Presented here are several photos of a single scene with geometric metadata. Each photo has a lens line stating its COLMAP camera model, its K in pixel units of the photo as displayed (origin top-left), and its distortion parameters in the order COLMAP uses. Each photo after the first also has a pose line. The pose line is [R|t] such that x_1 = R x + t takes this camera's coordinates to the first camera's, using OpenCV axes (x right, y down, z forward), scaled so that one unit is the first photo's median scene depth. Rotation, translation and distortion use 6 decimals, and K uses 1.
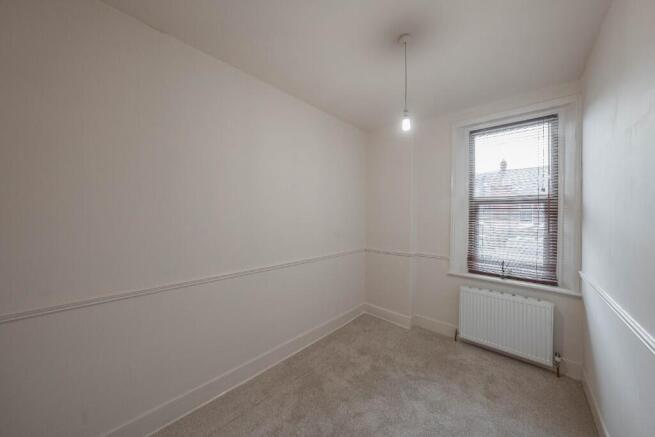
lens RADIAL K [[225.5, 0, 313.5], [0, 225.5, 214.0], [0, 0, 1]] dist [-0.019959, -0.000036]
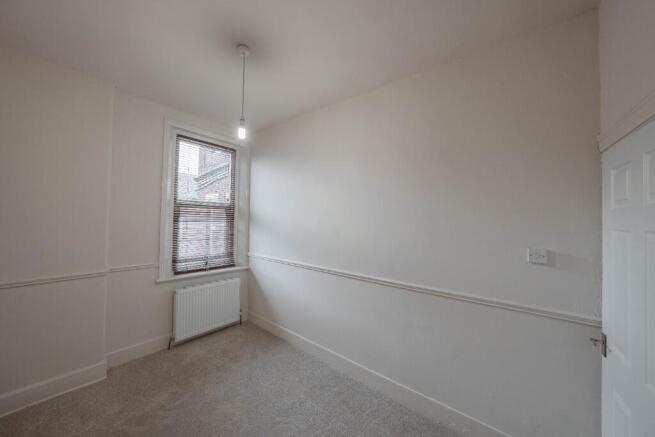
lens RADIAL K [[233.8, 0, 327.5], [0, 233.8, 218.5], [0, 0, 1]] dist [0.000314, 0.000053]
pose [[-0.096506, -0.004995, 0.995320, -0.468510], [-0.024439, 0.999698, 0.002647, -0.011922], [-0.995032, -0.024069, -0.096599, 0.482097]]
